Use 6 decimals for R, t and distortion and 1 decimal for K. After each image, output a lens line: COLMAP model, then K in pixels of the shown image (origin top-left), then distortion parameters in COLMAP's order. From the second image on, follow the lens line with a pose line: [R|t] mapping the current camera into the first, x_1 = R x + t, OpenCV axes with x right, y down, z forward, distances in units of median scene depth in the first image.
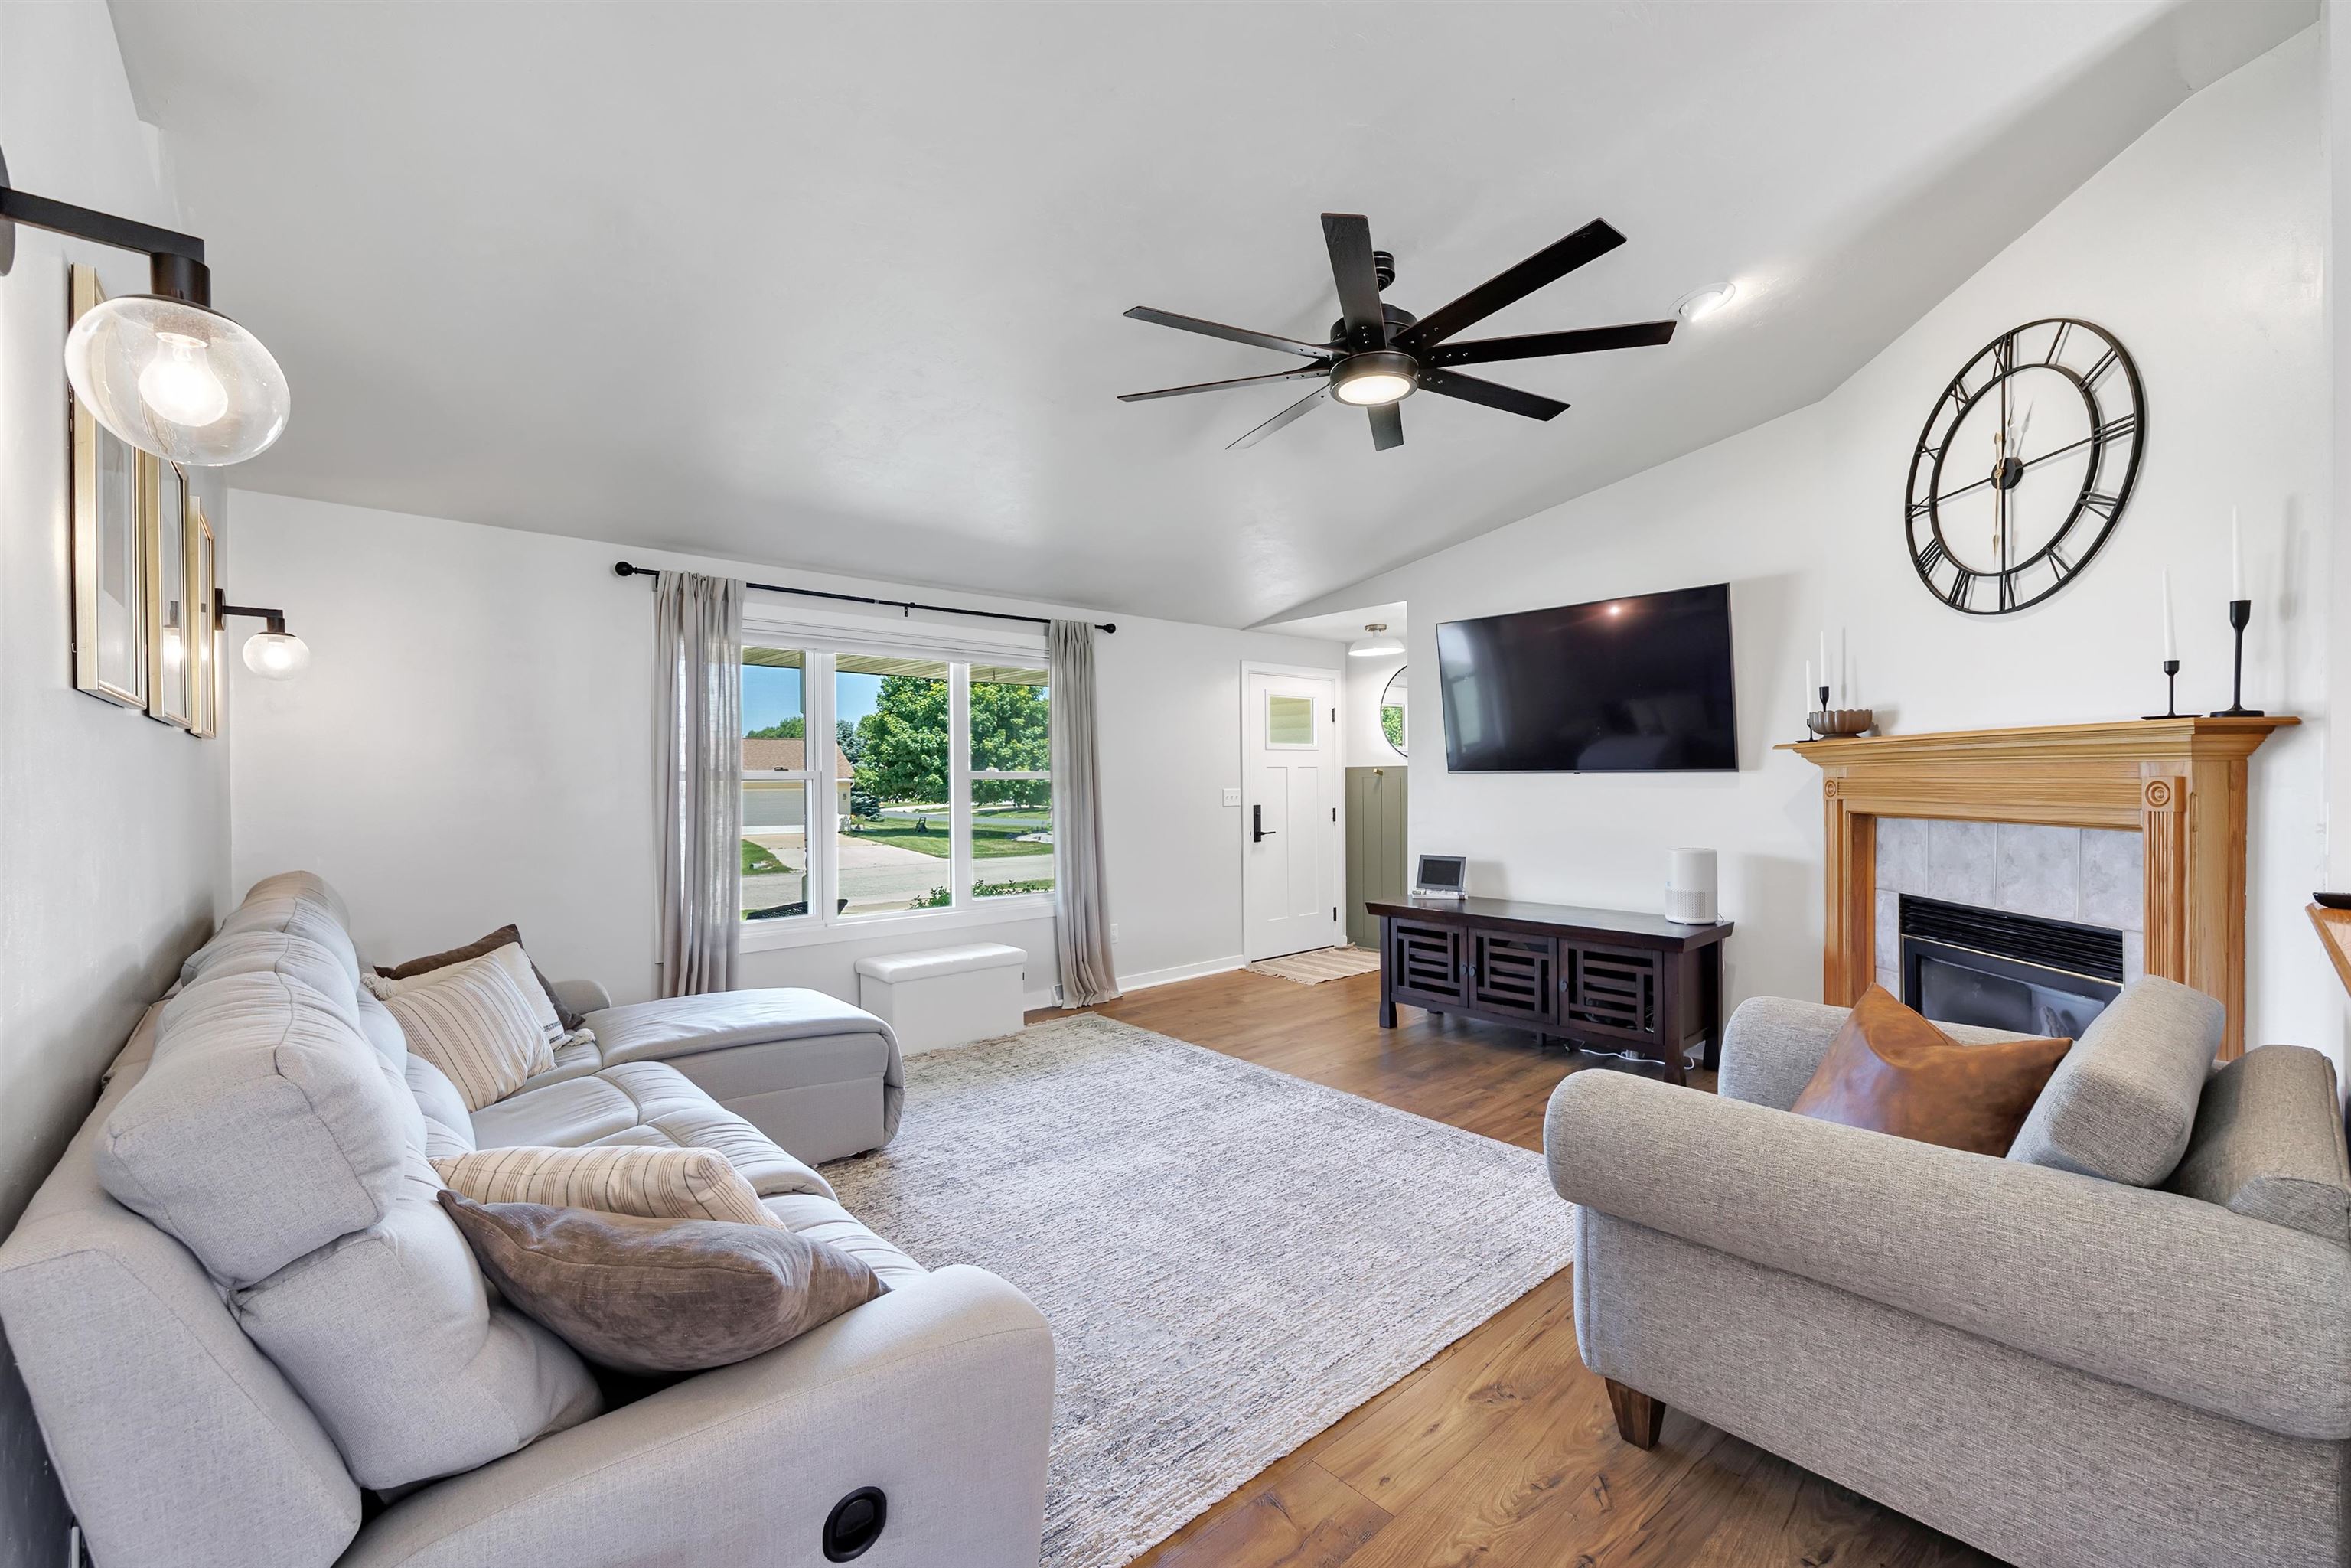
lens RADIAL K [[955.9, 0, 1146.8], [0, 955.9, 767.7], [0, 0, 1]] dist [0.003913, -0.000975]
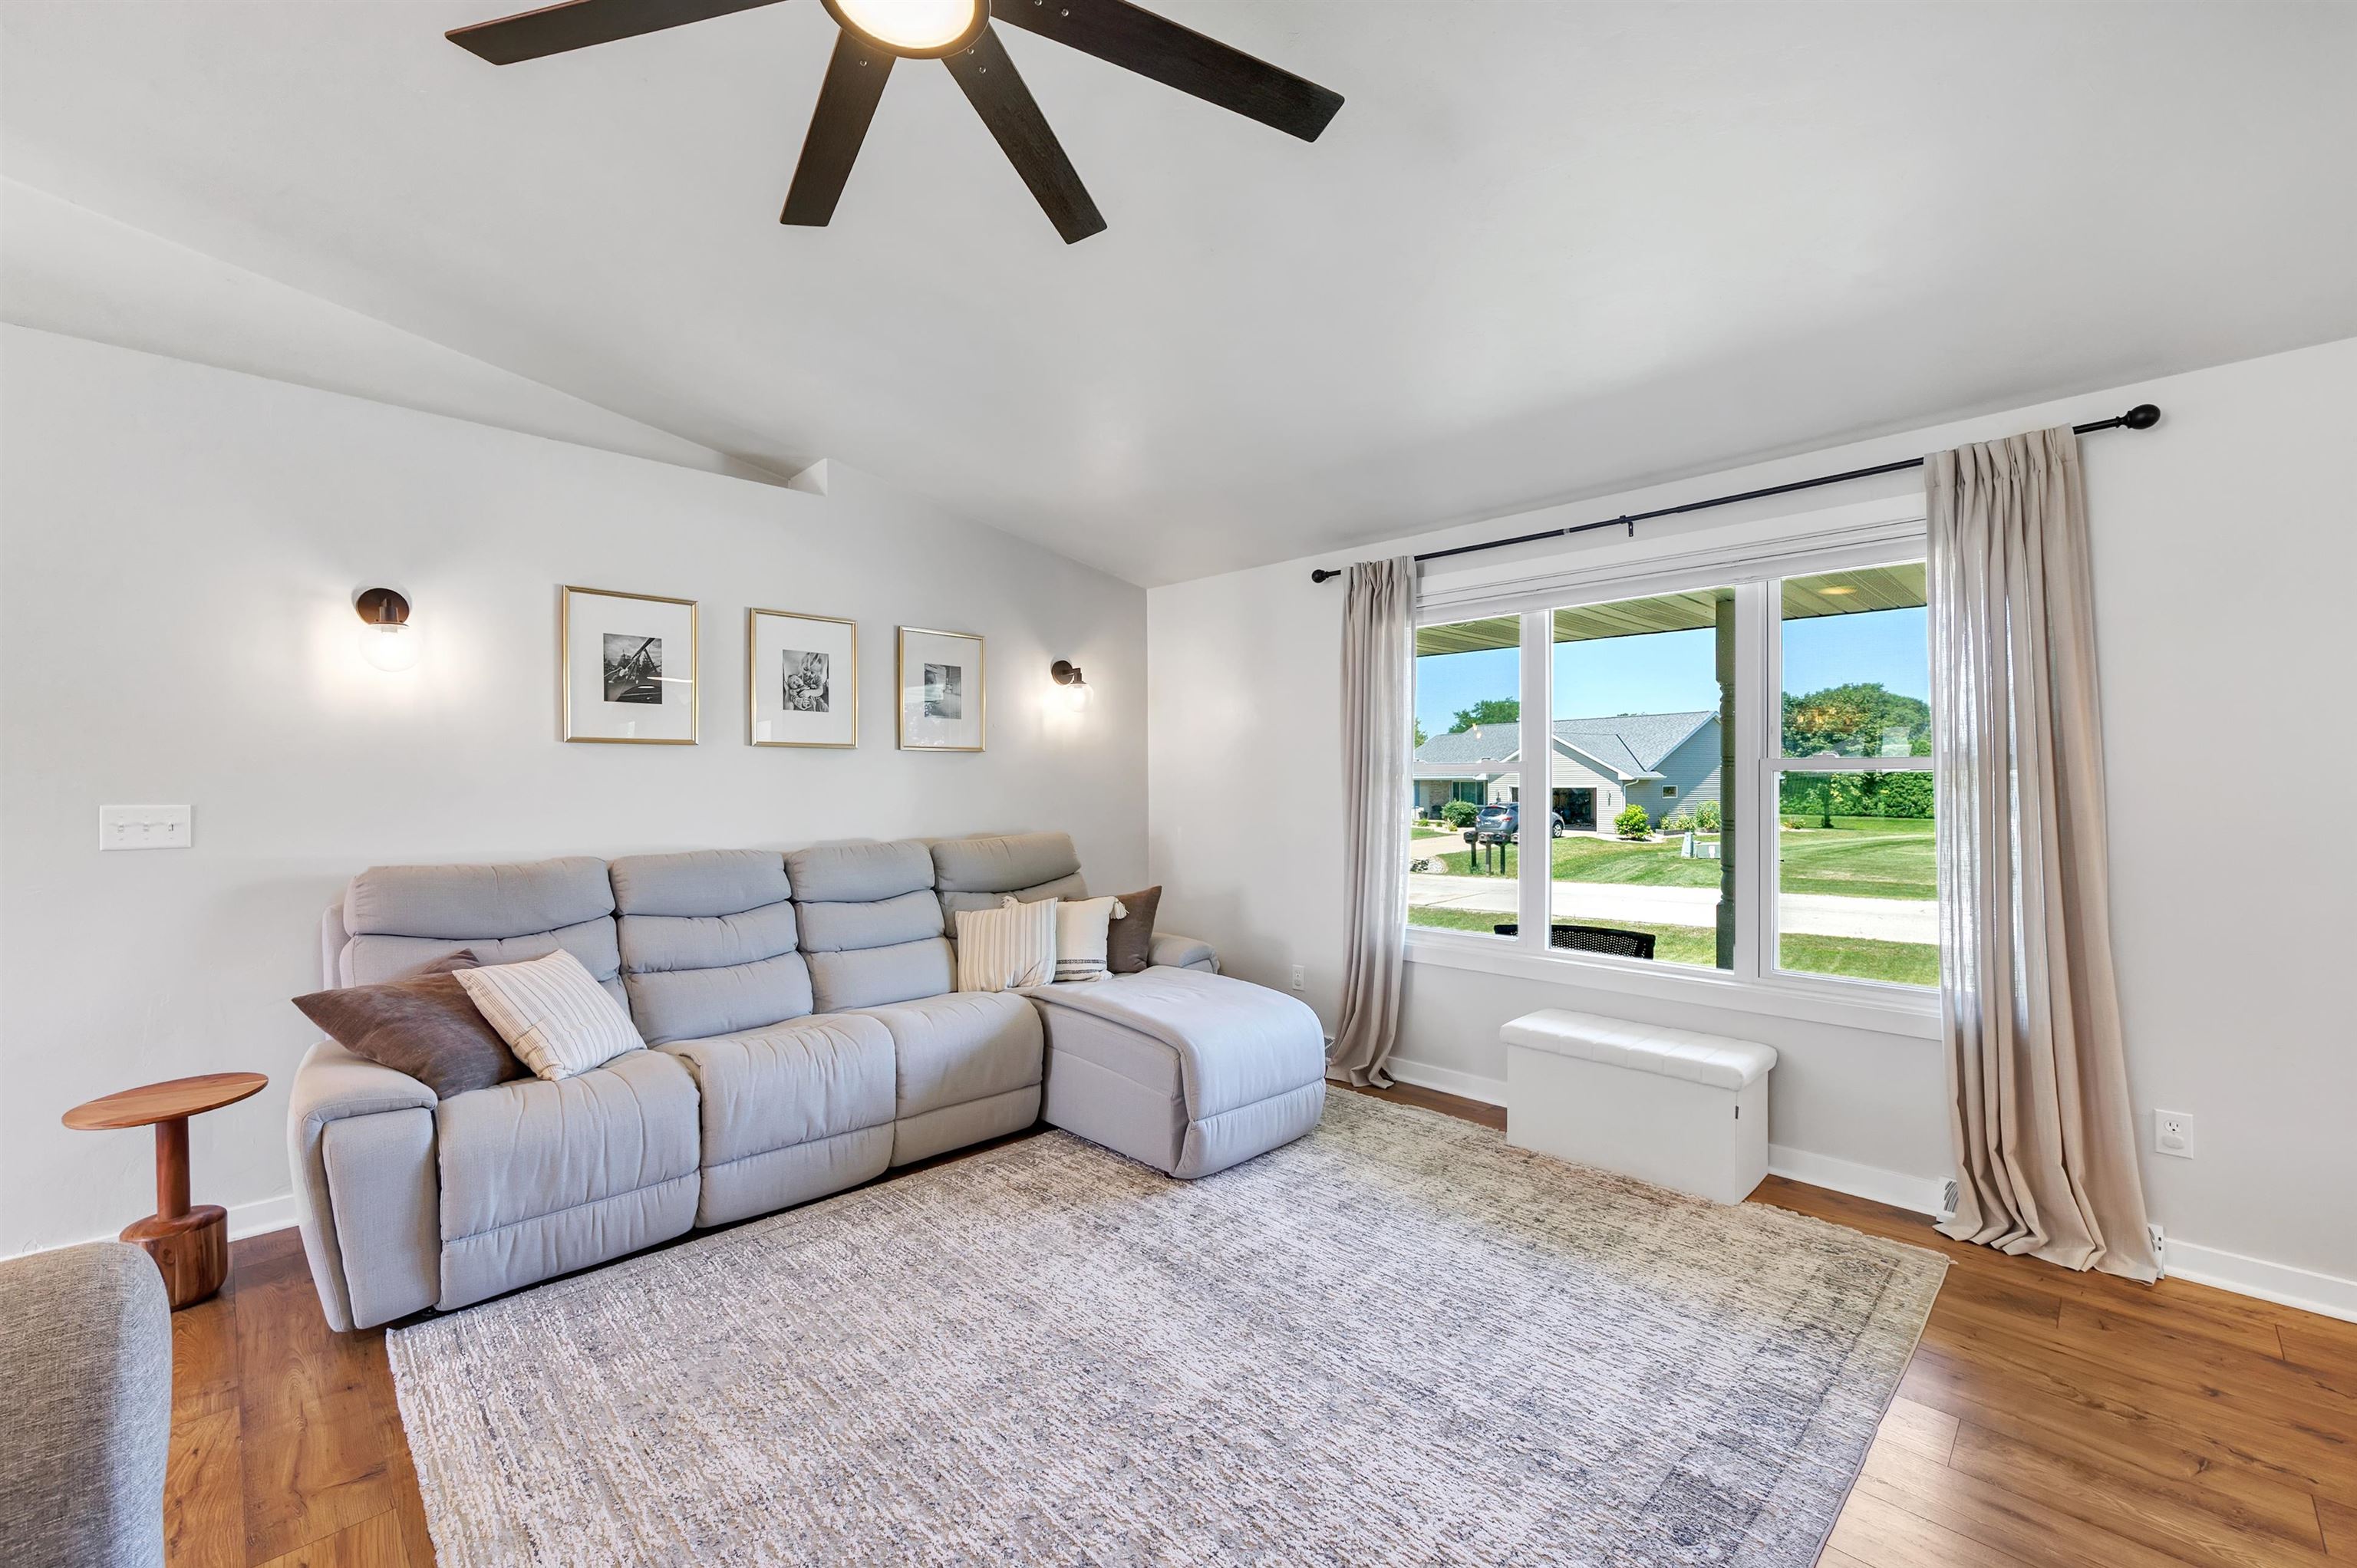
lens RADIAL K [[958.3, 0, 1162.3], [0, 958.3, 765.2], [0, 0, 1]] dist [0.003913, -0.000975]
pose [[0.068458, -0.008046, -0.997622, 0.577339], [0.016723, 0.999836, -0.006917, 0.010124], [0.997514, -0.016210, 0.068581, 0.841141]]
